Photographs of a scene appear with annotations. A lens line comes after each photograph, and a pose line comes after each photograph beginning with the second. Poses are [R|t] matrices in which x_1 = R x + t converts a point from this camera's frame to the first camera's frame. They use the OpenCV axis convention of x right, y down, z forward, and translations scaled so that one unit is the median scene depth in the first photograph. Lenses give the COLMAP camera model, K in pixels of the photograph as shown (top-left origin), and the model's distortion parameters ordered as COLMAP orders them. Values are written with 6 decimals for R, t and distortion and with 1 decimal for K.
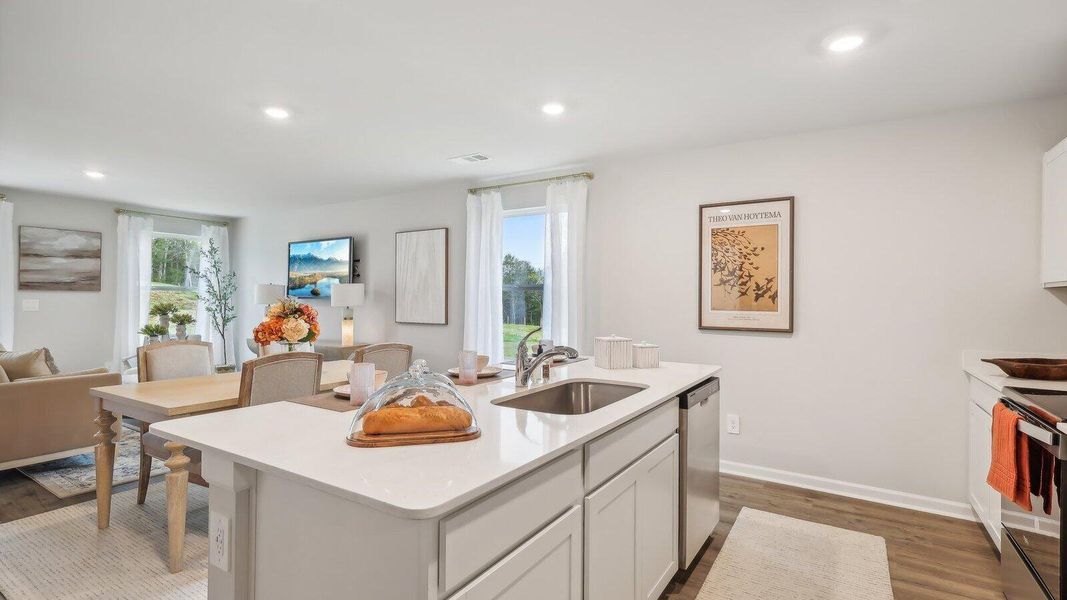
lens RADIAL K [[518.0, 0, 533.5], [0, 518.0, 300.0], [0, 0, 1]] dist [0.000042, -0.000091]
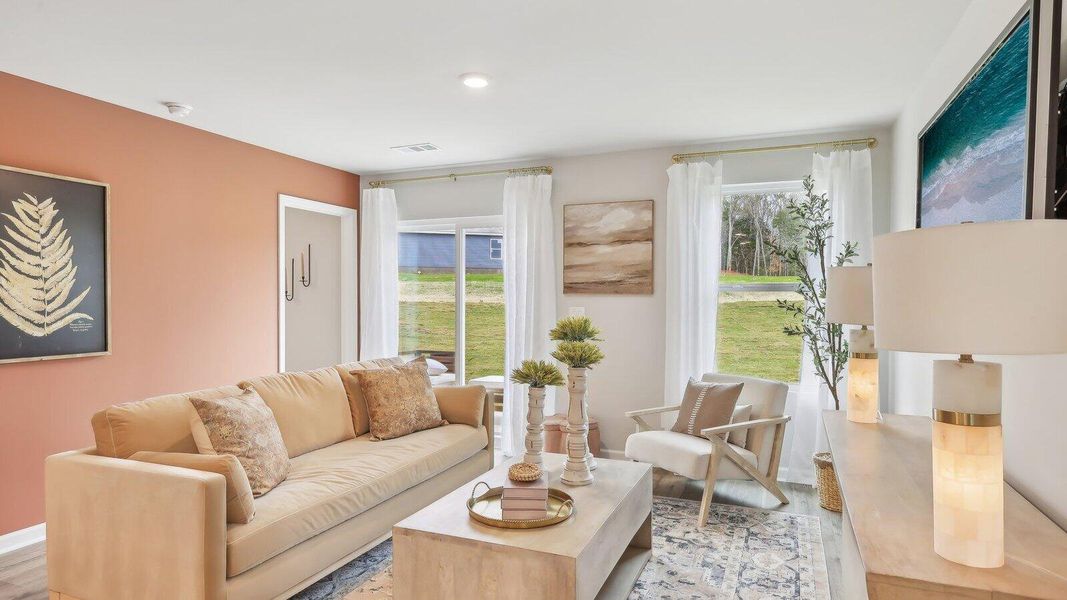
lens RADIAL K [[599.4, 0, 533.5], [0, 599.4, 300.0], [0, 0, 1]] dist [-0.001613, -0.000218]
pose [[0.182641, -0.006499, -0.983158, -0.163208], [-0.007158, 0.999943, -0.007940, -0.003507], [0.983154, 0.008487, 0.182584, 0.757048]]
